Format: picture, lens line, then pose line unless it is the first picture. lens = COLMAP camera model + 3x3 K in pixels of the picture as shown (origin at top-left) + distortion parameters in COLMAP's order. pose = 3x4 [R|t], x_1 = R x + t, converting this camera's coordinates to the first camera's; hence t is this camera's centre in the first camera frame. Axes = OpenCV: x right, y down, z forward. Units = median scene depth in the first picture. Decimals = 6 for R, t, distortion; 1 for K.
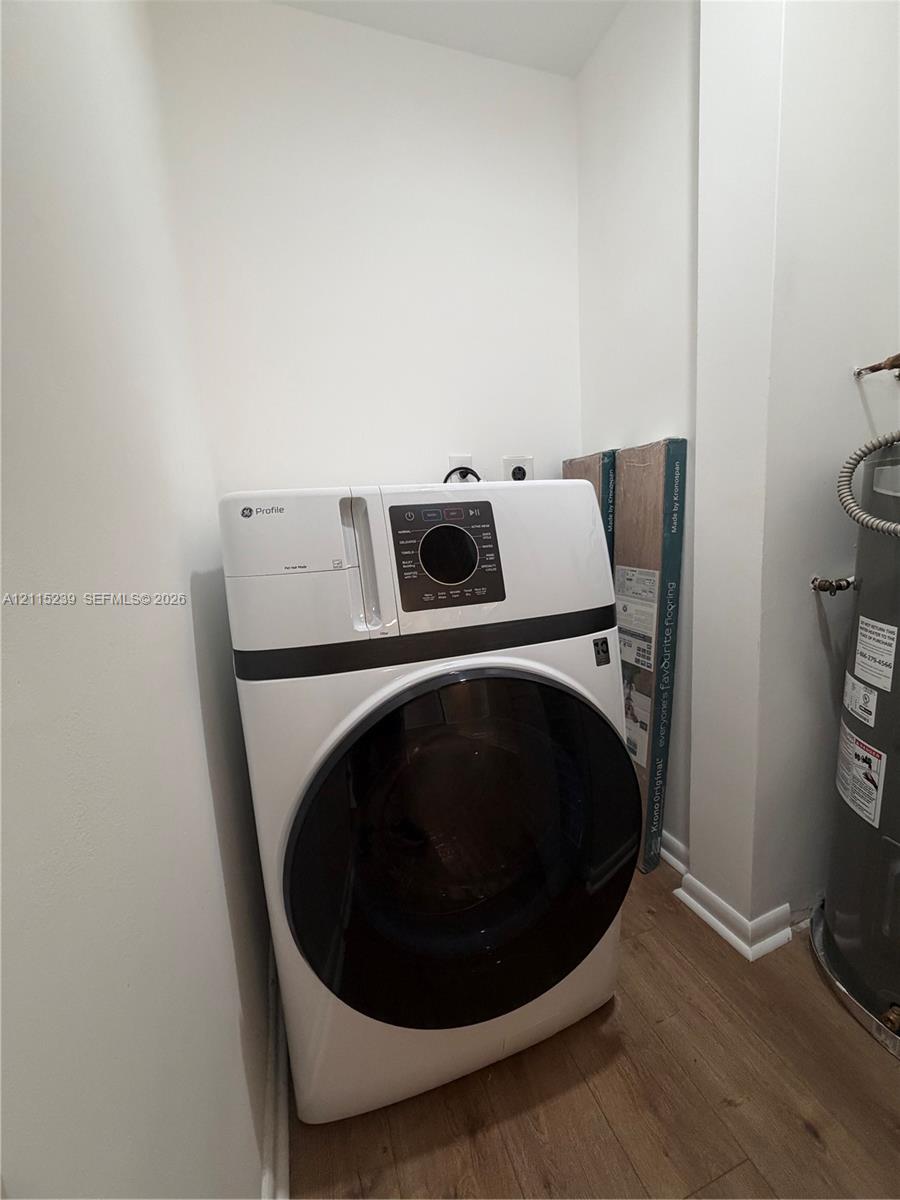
lens RADIAL K [[479.4, 0, 453.4], [0, 479.4, 602.7], [0, 0, 1]] dist [0.000994, -0.000204]
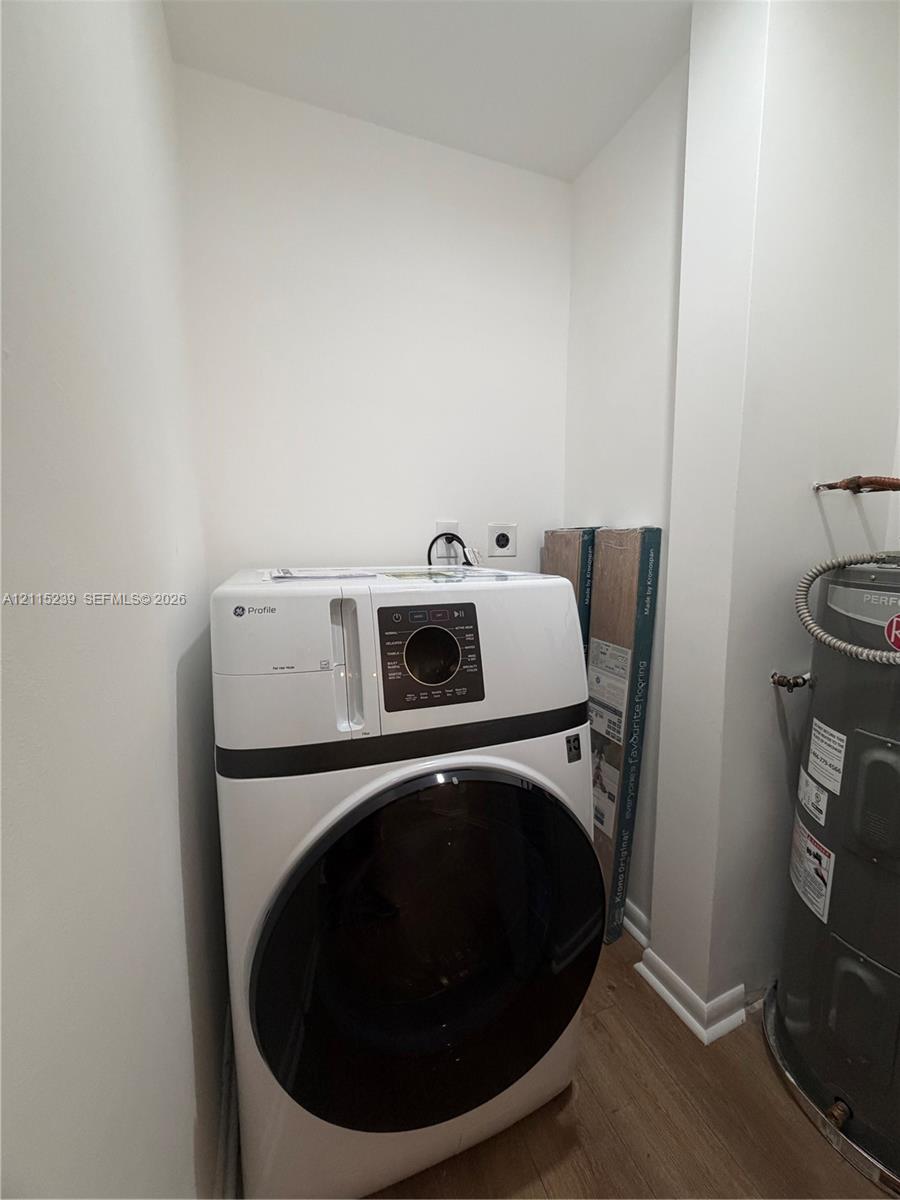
lens RADIAL K [[479.4, 0, 453.4], [0, 479.4, 602.7], [0, 0, 1]] dist [0.000994, -0.000204]
pose [[0.997494, 0.054513, 0.045090, -0.013047], [-0.052474, 0.997597, -0.045245, -0.126096], [-0.047448, 0.042766, 0.997958, -0.034784]]
